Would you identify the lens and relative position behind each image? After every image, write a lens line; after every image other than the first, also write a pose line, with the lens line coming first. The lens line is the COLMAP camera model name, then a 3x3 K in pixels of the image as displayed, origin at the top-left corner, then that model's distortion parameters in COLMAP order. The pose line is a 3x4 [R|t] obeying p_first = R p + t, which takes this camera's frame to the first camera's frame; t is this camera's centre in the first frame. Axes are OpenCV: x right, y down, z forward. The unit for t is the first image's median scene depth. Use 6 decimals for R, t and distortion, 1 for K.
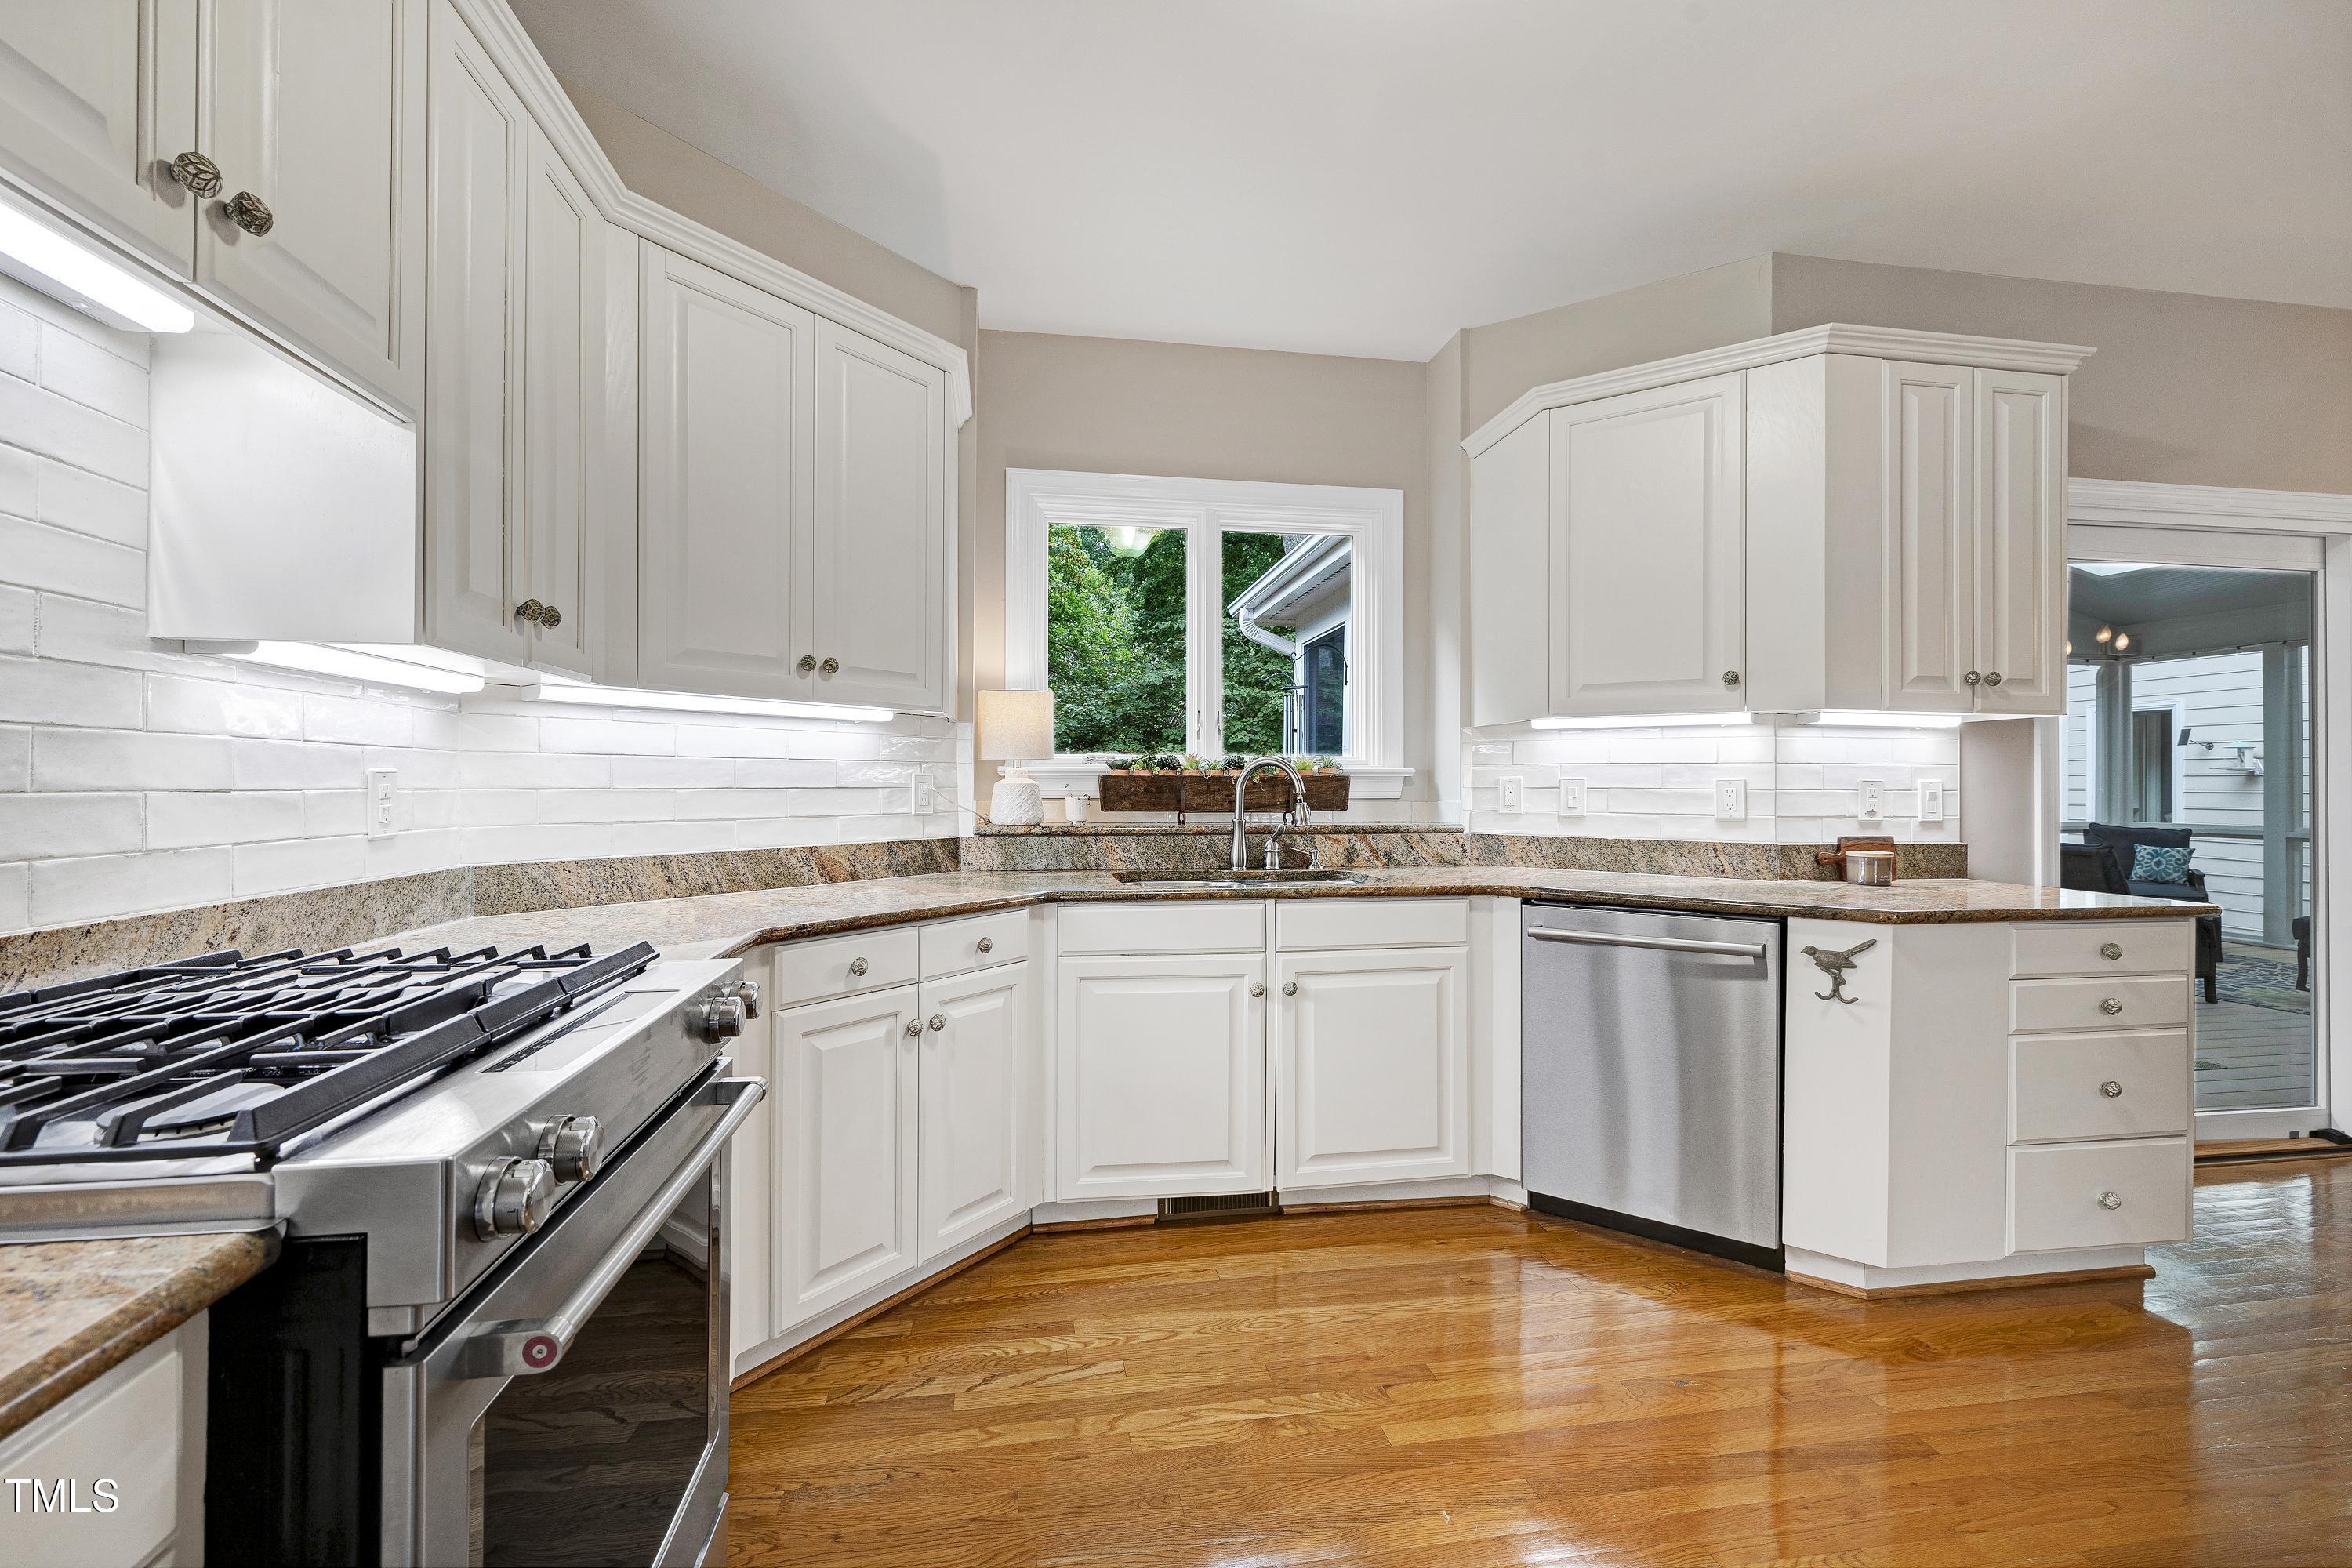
lens RADIAL K [[994.3, 0, 1176.0], [0, 994.3, 784.0], [0, 0, 1]] dist [0.000061, -0.000288]
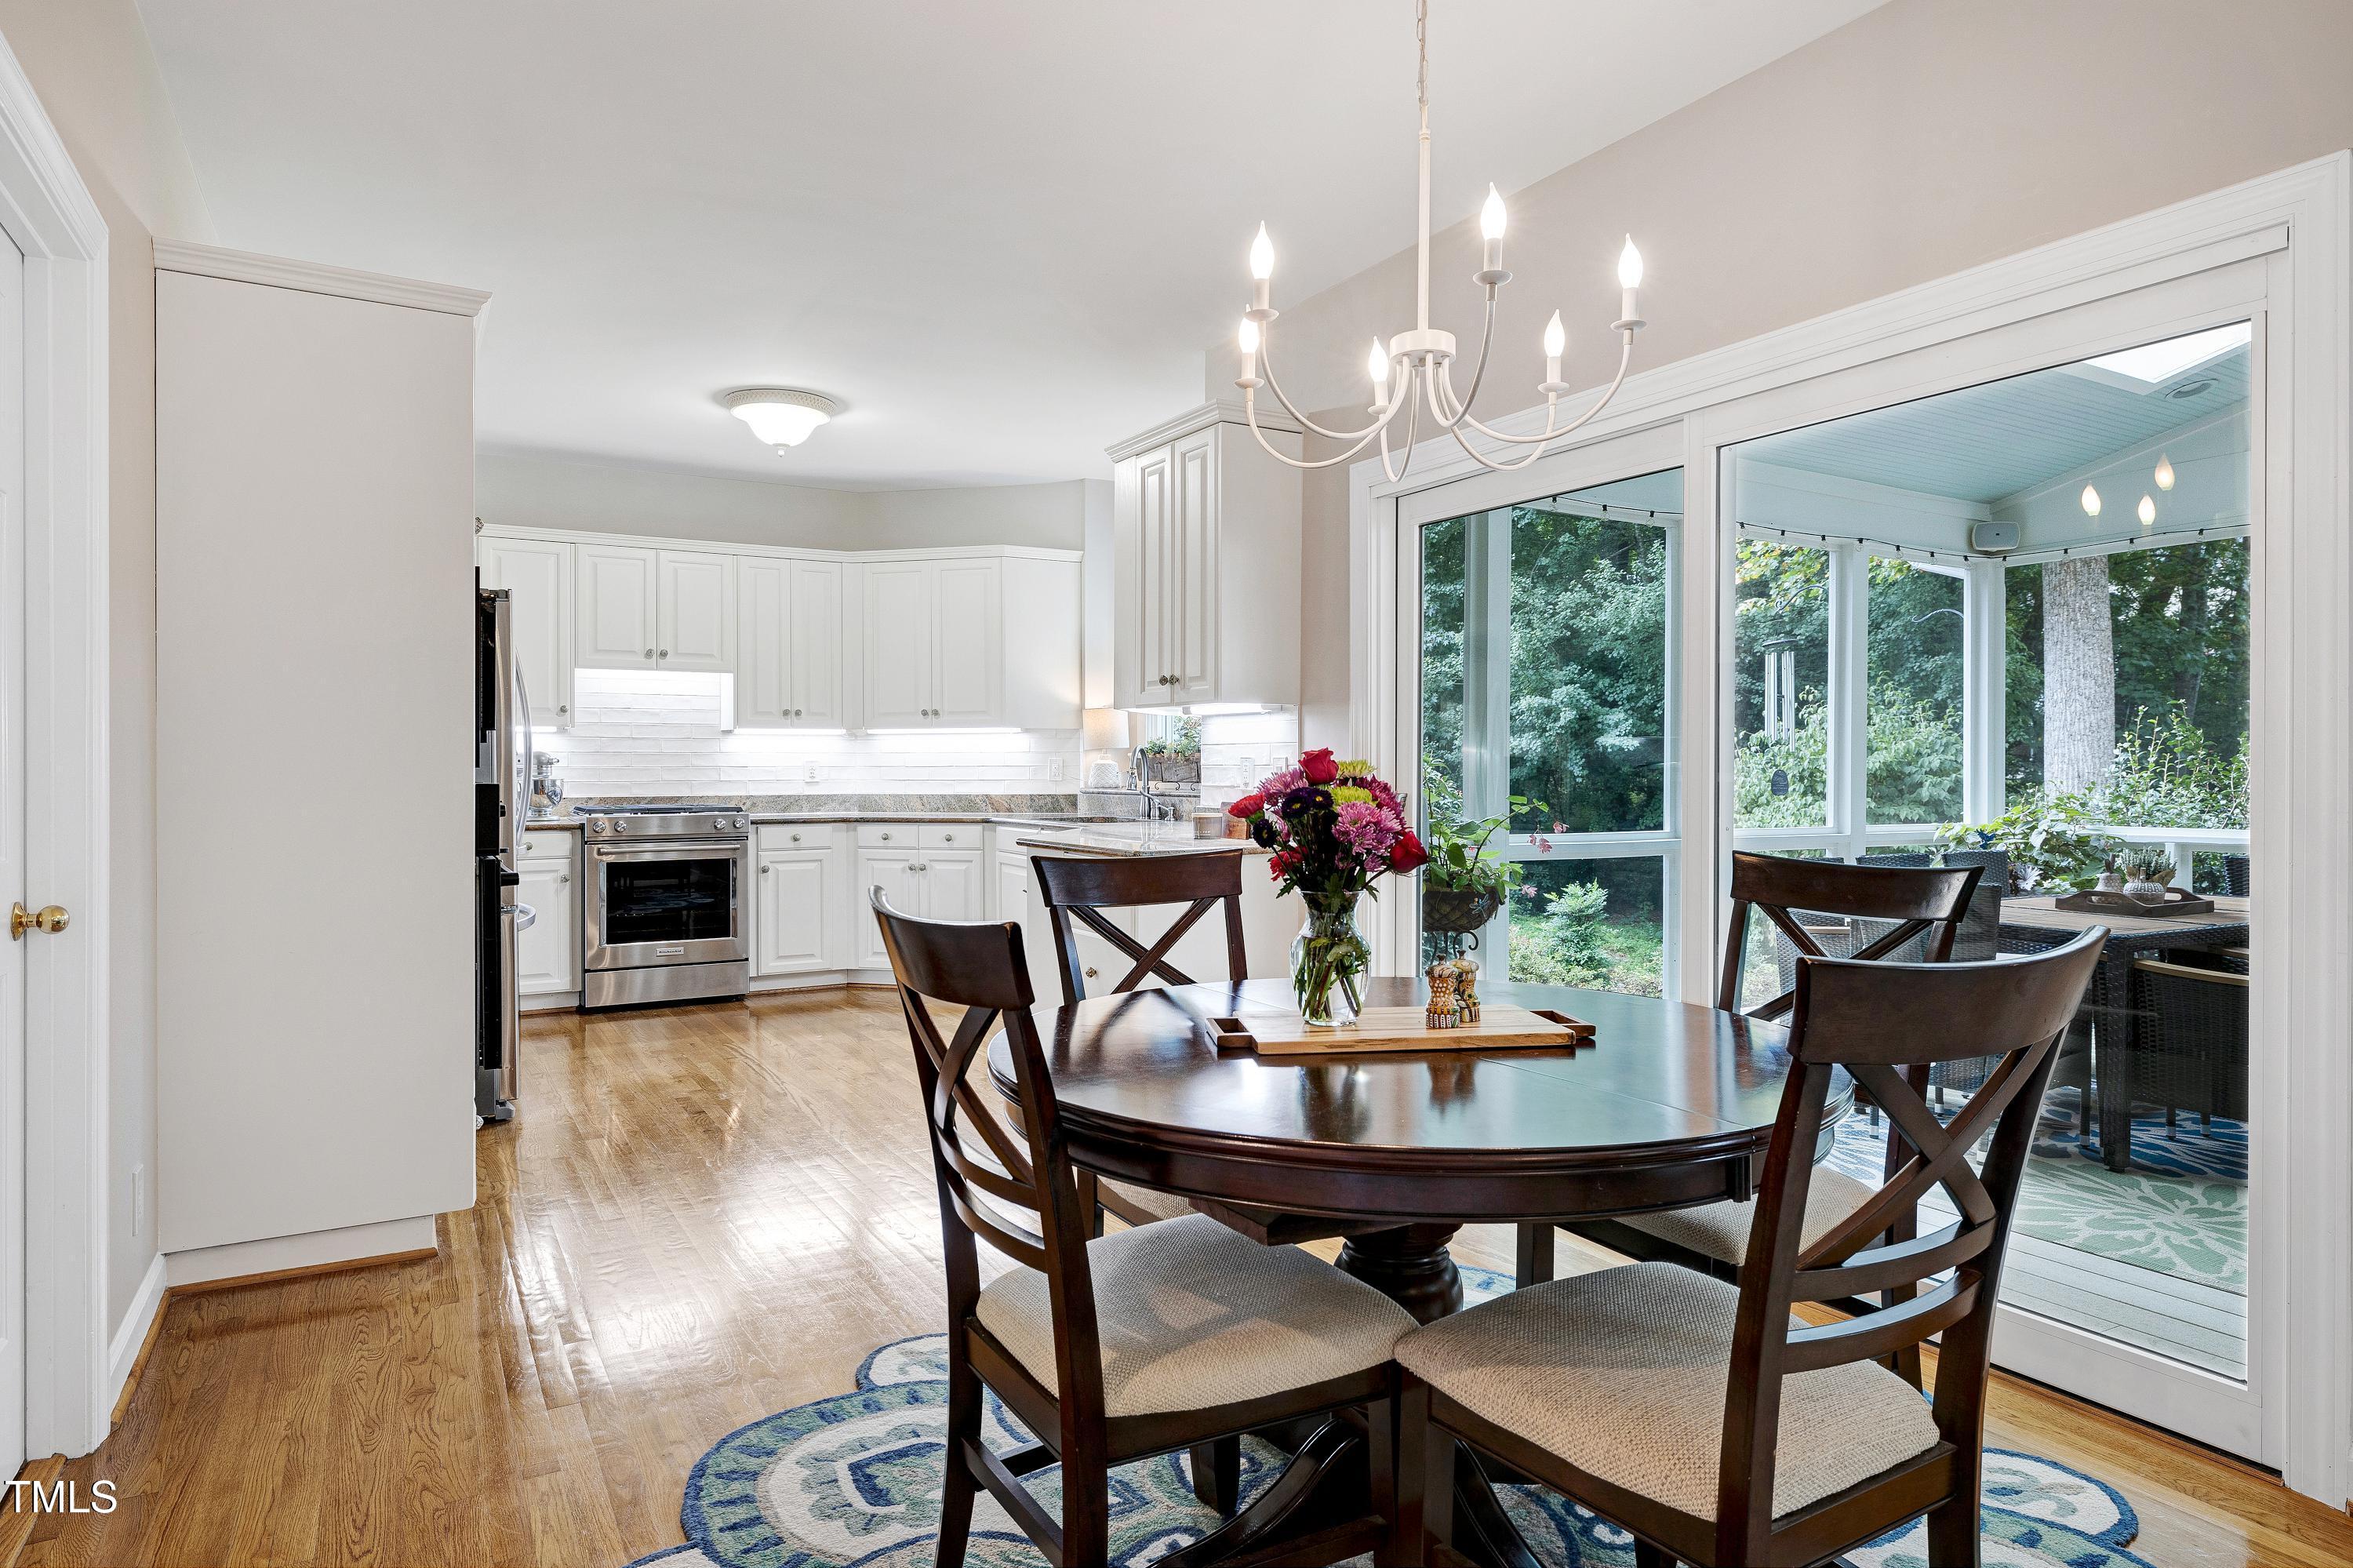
lens RADIAL K [[1347.3, 0, 1181.0], [0, 1347.3, 773.6], [0, 0, 1]] dist [-0.000864, -0.000082]
pose [[0.359372, 0.001944, -0.933192, 0.823300], [0.003627, 0.999987, 0.003479, 0.003825], [0.933187, -0.004635, 0.359360, 0.123879]]
